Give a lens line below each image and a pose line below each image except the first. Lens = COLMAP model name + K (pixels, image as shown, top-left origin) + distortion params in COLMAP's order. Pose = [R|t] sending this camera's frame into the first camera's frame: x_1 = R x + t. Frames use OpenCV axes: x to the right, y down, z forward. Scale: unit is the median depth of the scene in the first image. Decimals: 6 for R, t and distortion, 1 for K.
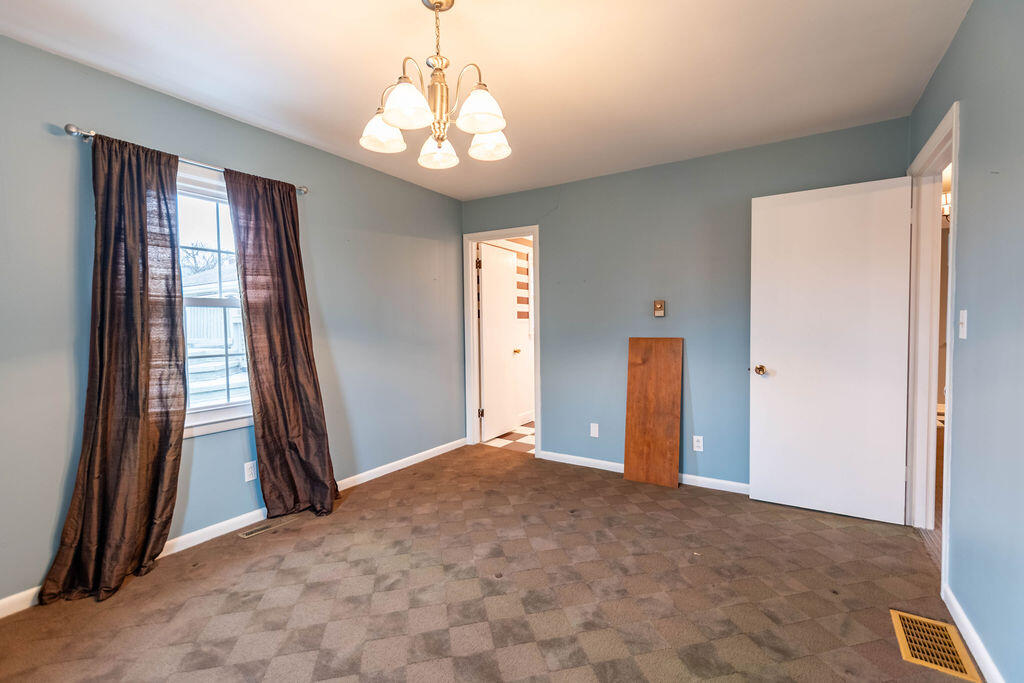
lens RADIAL K [[455.5, 0, 509.3], [0, 455.5, 342.6], [0, 0, 1]] dist [0.004150, 0.000057]
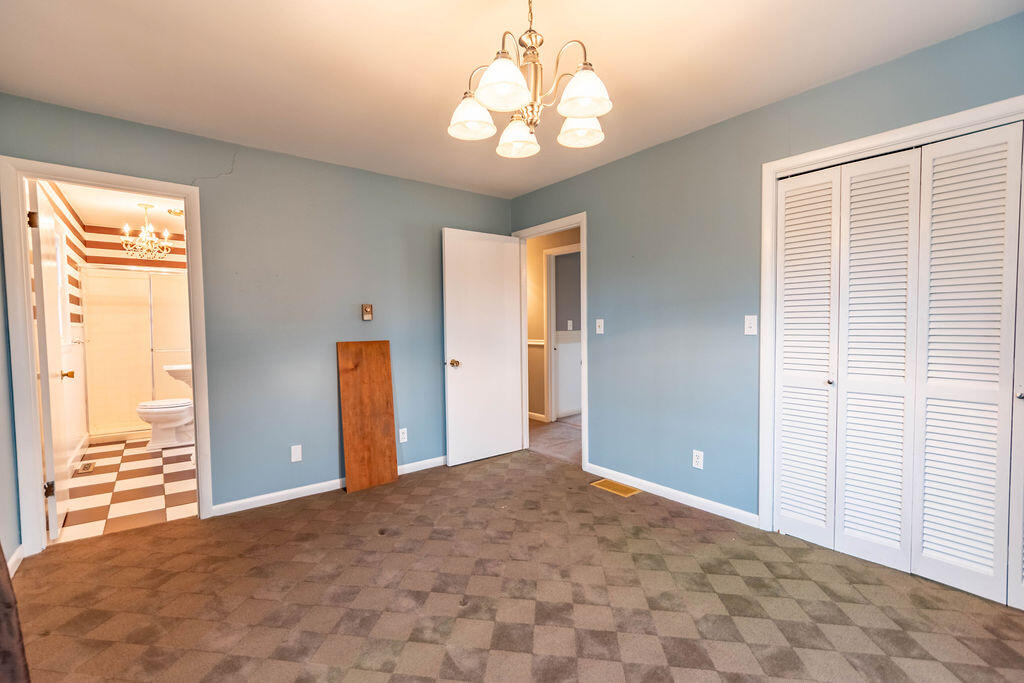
lens RADIAL K [[455.5, 0, 509.3], [0, 455.5, 342.6], [0, 0, 1]] dist [0.004150, 0.000057]
pose [[0.331063, -0.032914, 0.943035, -0.558881], [0.043880, 0.998847, 0.019457, -0.014423], [-0.942588, 0.034938, 0.332125, 0.397497]]
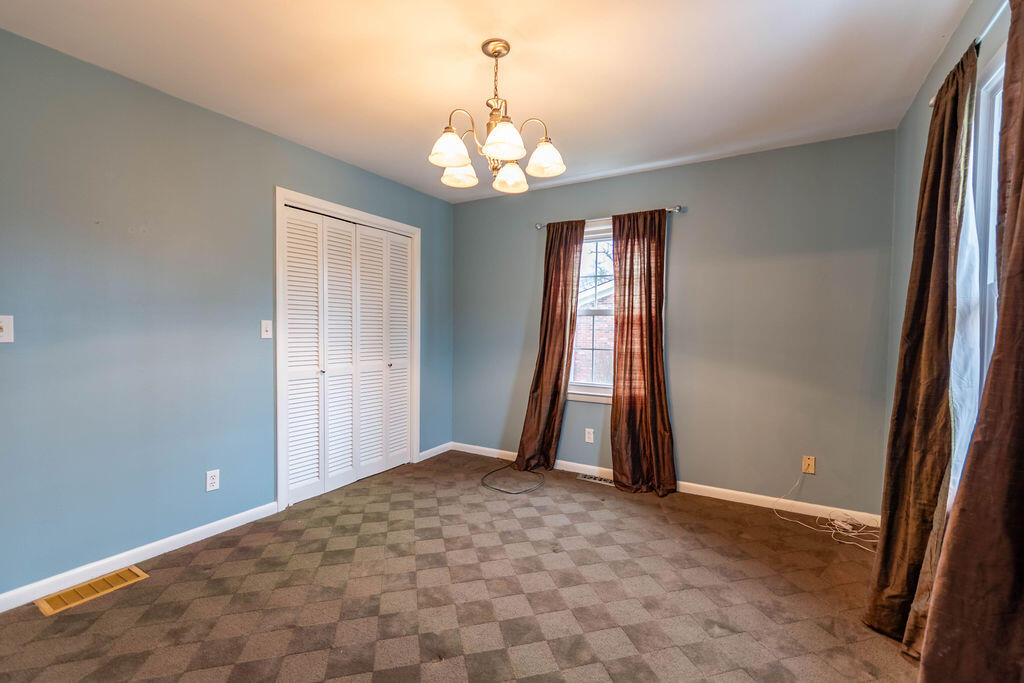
lens RADIAL K [[463.5, 0, 512.0], [0, 463.5, 341.5], [0, 0, 1]] dist [0.002442, 0.000287]
pose [[-0.998797, -0.000028, -0.049033, -0.071956], [-0.003160, 0.997957, 0.063803, -0.045902], [0.048931, 0.063882, -0.996757, 1.180082]]
